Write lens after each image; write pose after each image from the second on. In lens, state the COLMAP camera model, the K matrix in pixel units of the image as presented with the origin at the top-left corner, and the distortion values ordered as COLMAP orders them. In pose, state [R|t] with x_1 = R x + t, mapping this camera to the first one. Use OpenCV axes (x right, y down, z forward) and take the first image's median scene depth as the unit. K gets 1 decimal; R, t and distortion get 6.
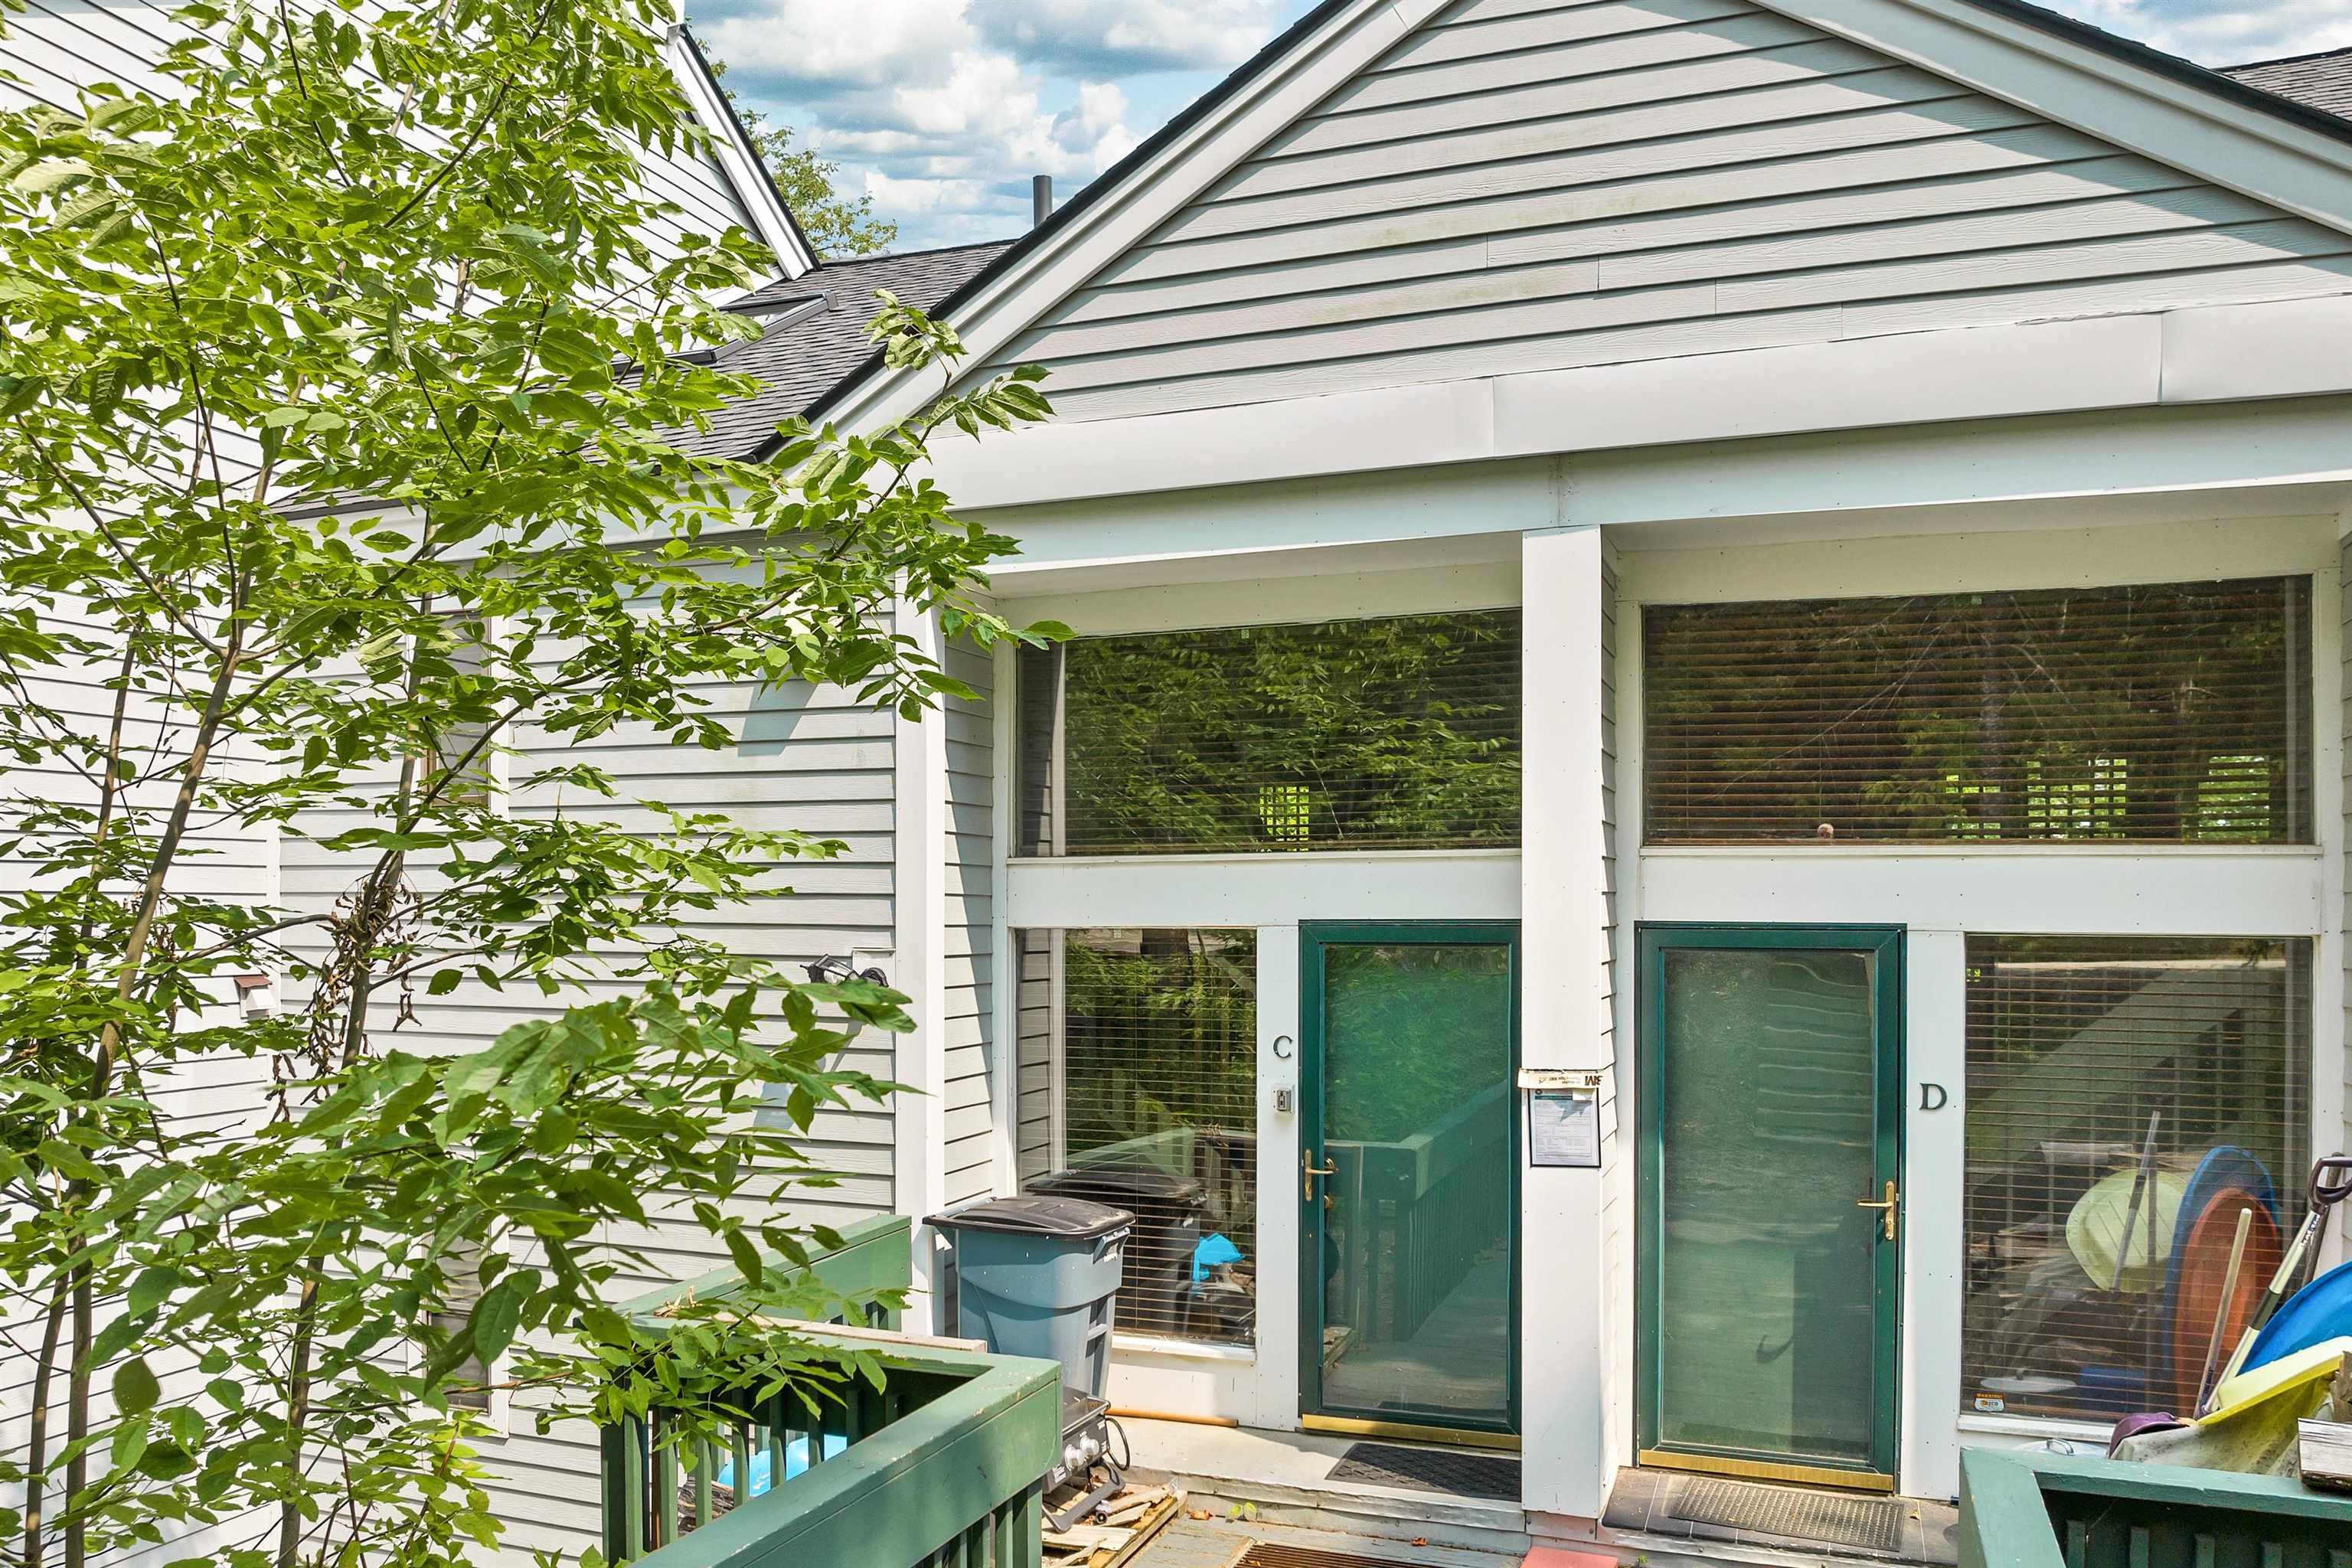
lens RADIAL K [[1750.8, 0, 1175.6], [0, 1750.8, 872.3], [0, 0, 1]] dist [-0.046212, -0.001072]
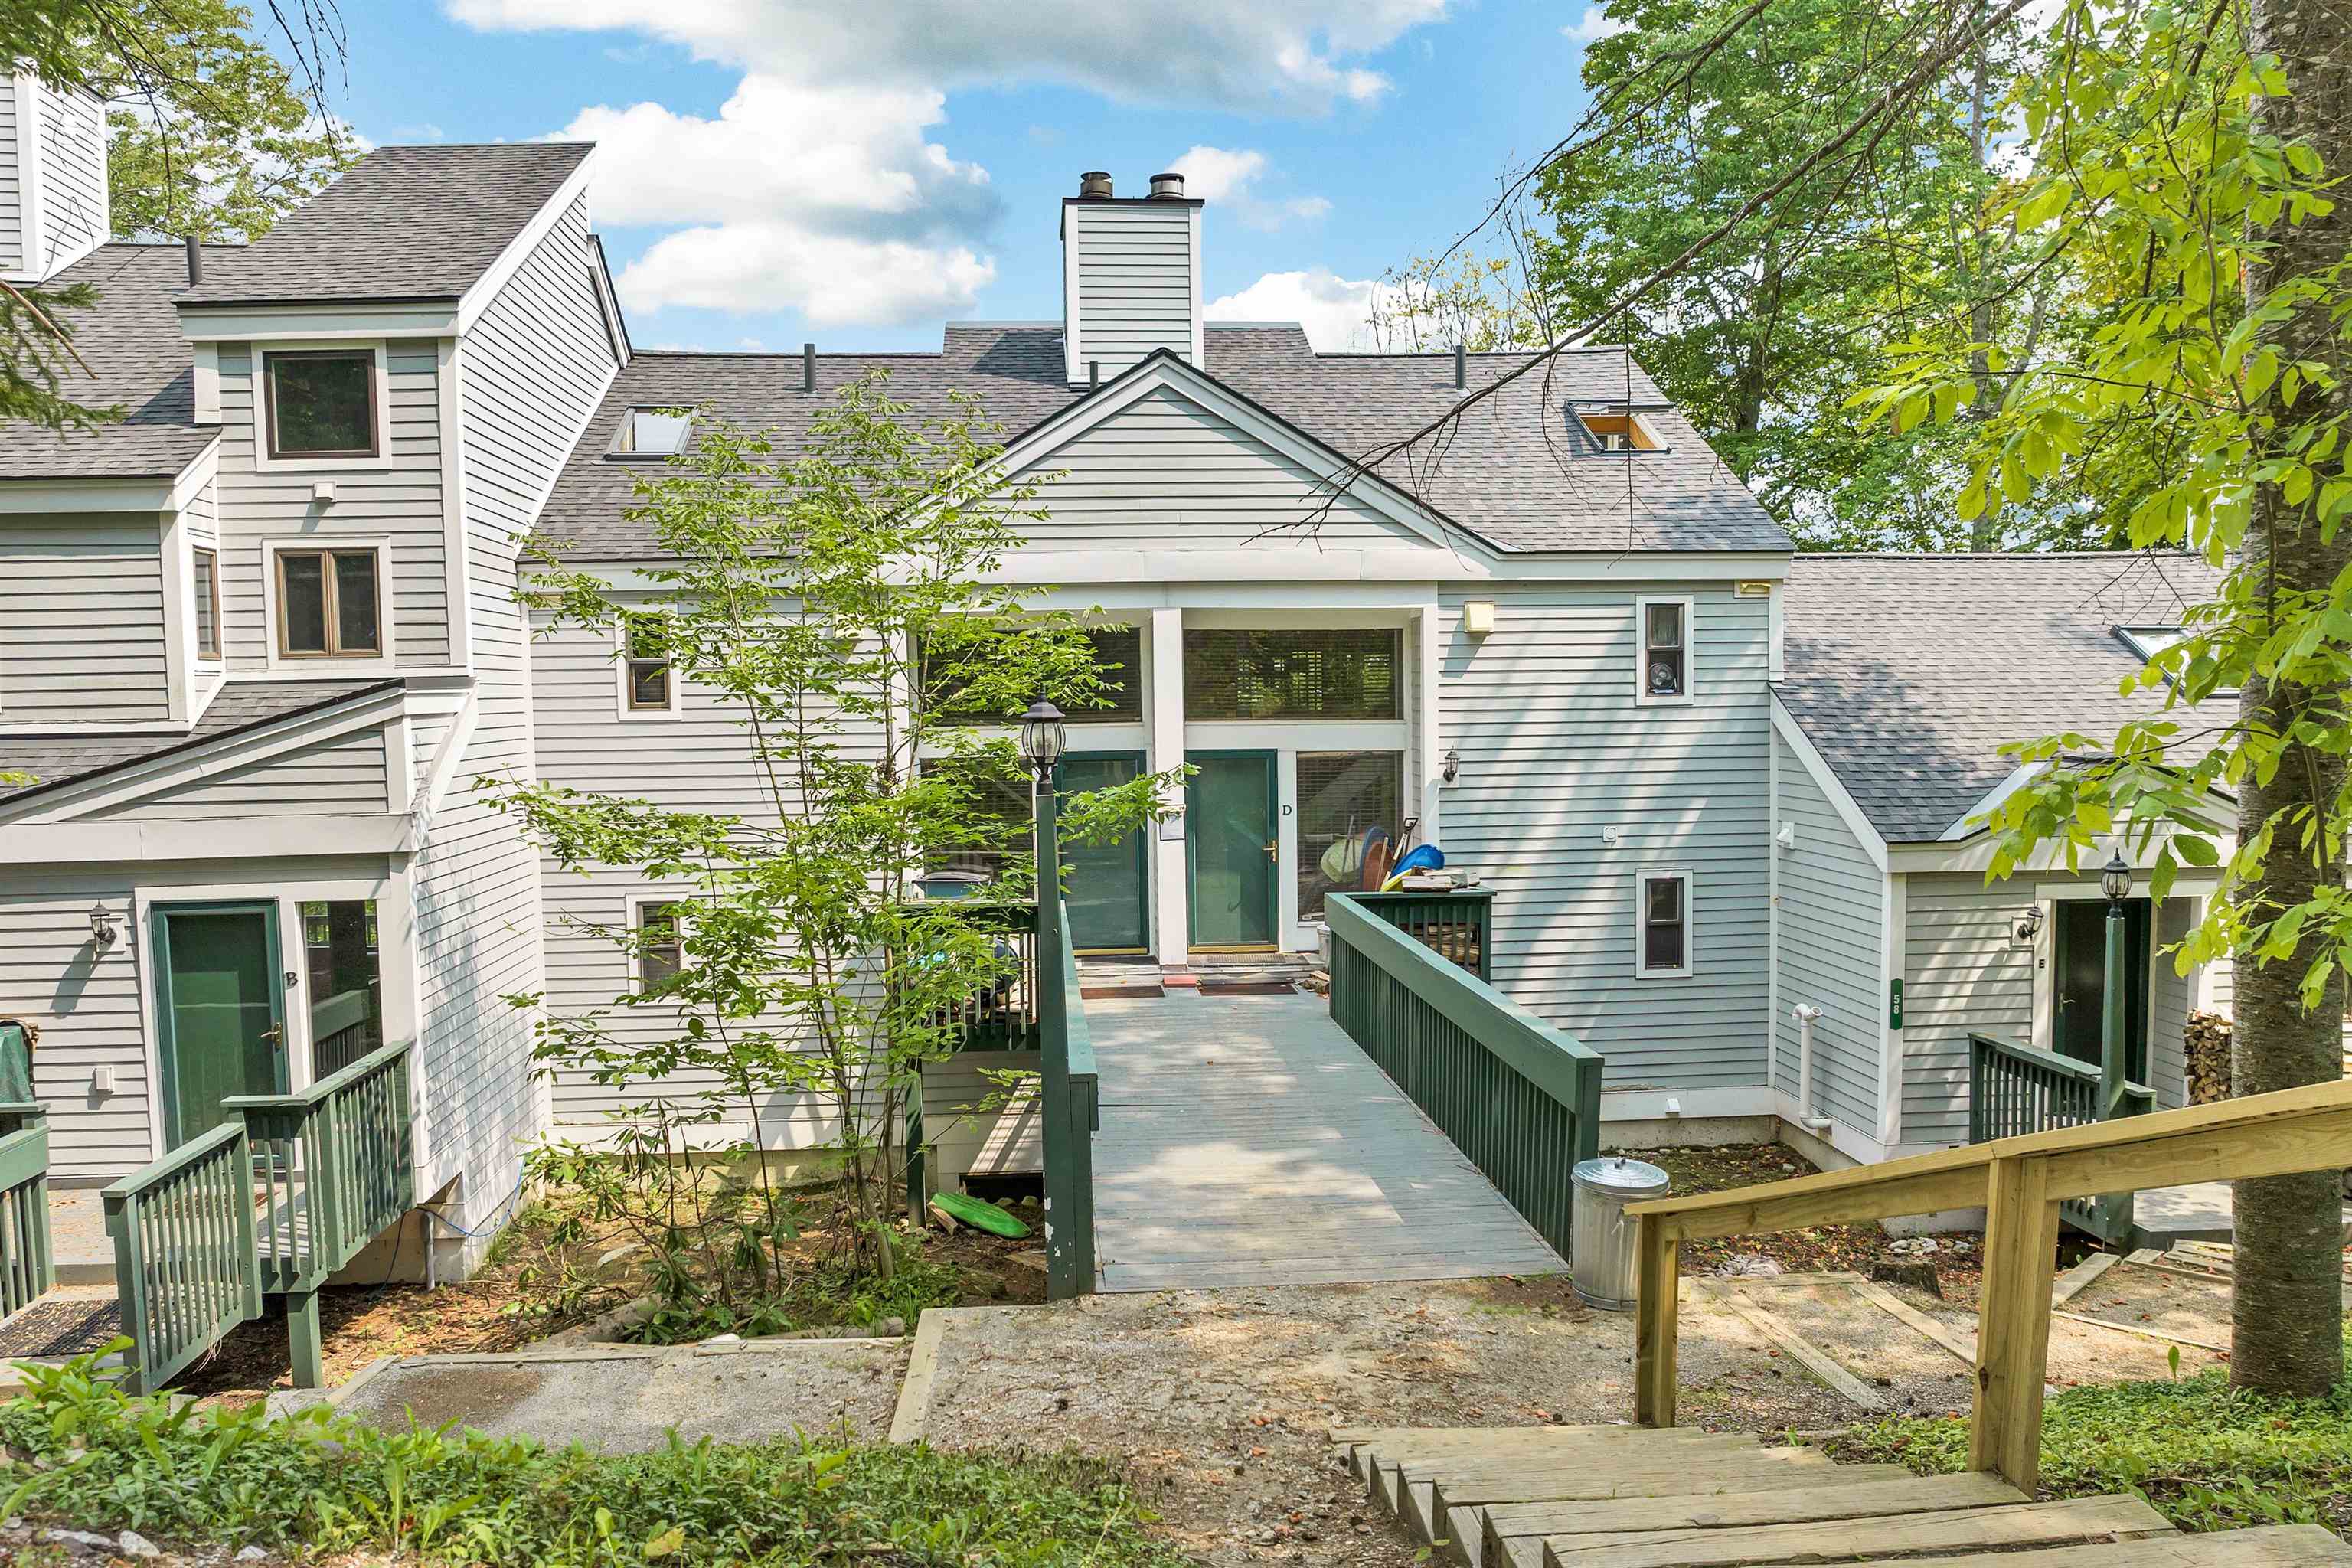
lens RADIAL K [[1730.5, 0, 1176.0], [0, 1730.5, 784.0], [0, 0, 1]] dist [-0.047317, 0.001354]
pose [[0.898965, -0.034594, 0.436652, -0.950415], [0.011897, 0.998437, 0.054607, -0.067374], [-0.437859, -0.043895, 0.897972, -1.443133]]
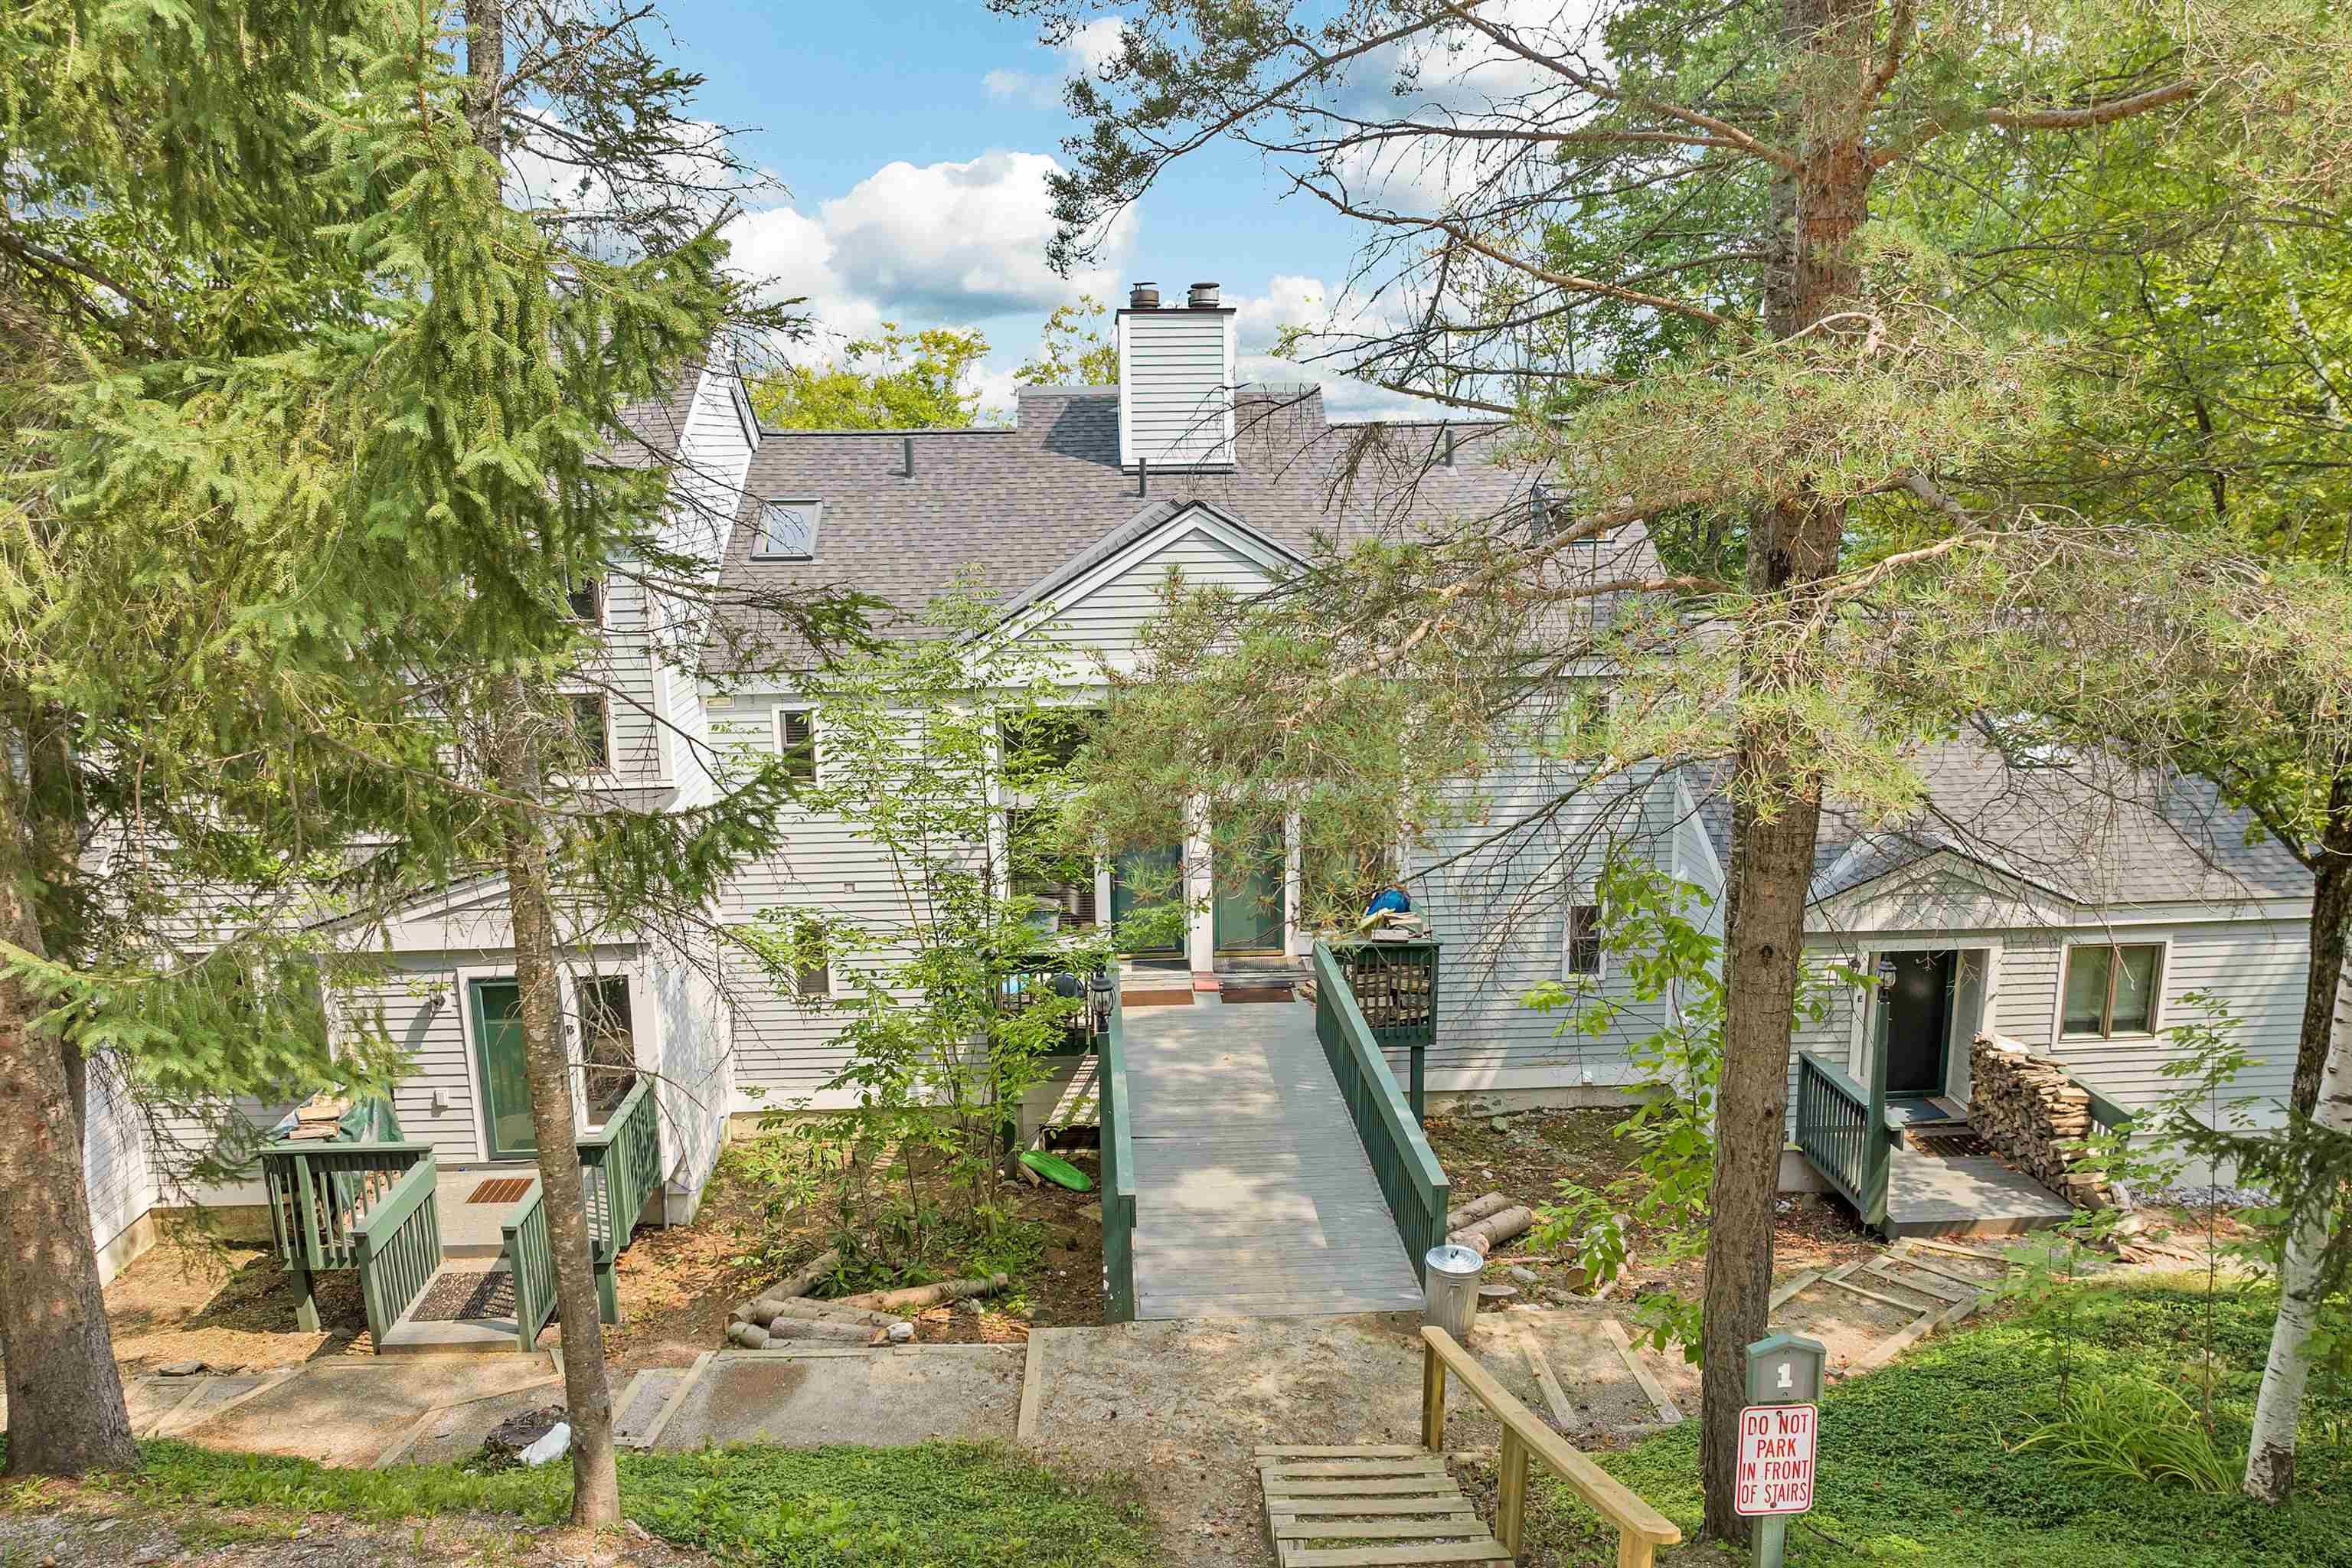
lens RADIAL K [[1730.5, 0, 1176.0], [0, 1730.5, 784.0], [0, 0, 1]] dist [-0.047317, 0.001354]
pose [[0.913298, -0.085428, 0.398232, -1.207470], [0.009424, 0.981926, 0.189029, -0.691605], [-0.407183, -0.168887, 0.897596, -2.118136]]
